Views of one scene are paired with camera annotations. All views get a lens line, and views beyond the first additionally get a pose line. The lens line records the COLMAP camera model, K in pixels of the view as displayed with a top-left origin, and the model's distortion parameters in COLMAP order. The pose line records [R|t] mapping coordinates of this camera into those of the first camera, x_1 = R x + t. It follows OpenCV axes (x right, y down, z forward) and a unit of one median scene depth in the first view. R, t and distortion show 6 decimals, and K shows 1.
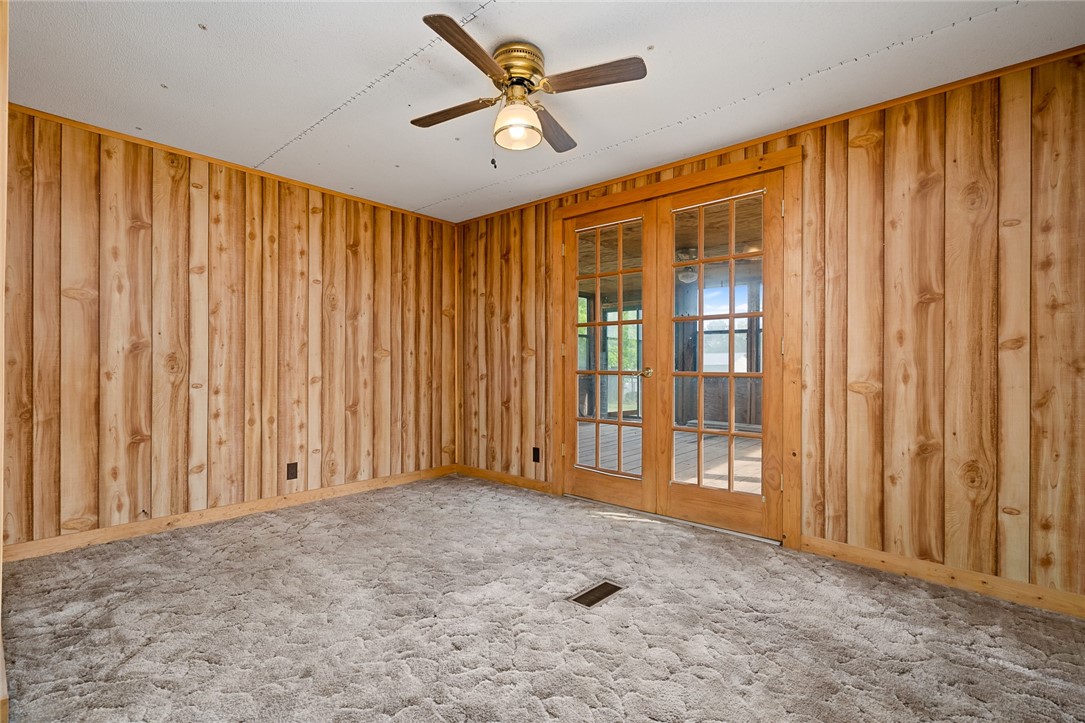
lens RADIAL K [[497.7, 0, 539.3], [0, 497.7, 364.4], [0, 0, 1]] dist [-0.000751, 0.000254]
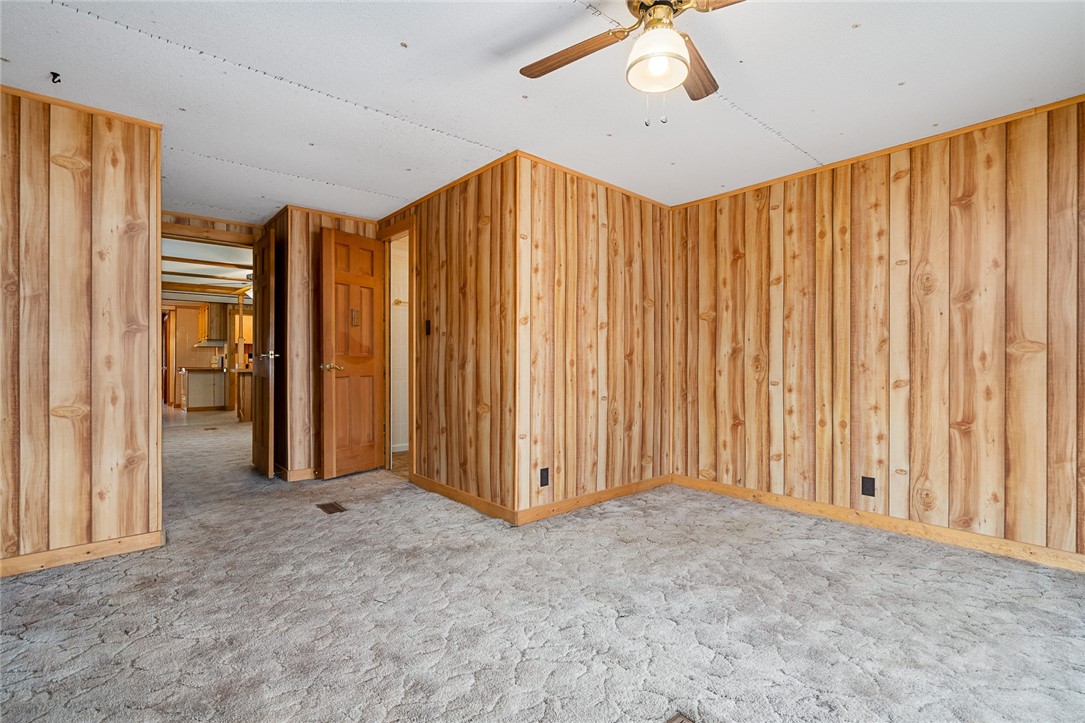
lens RADIAL K [[497.7, 0, 539.3], [0, 497.7, 364.4], [0, 0, 1]] dist [-0.000751, 0.000254]
pose [[-0.122814, -0.001737, -0.992428, 0.473863], [-0.002169, 0.999997, -0.001482, 0.002174], [0.992427, 0.001971, -0.122817, 0.568743]]
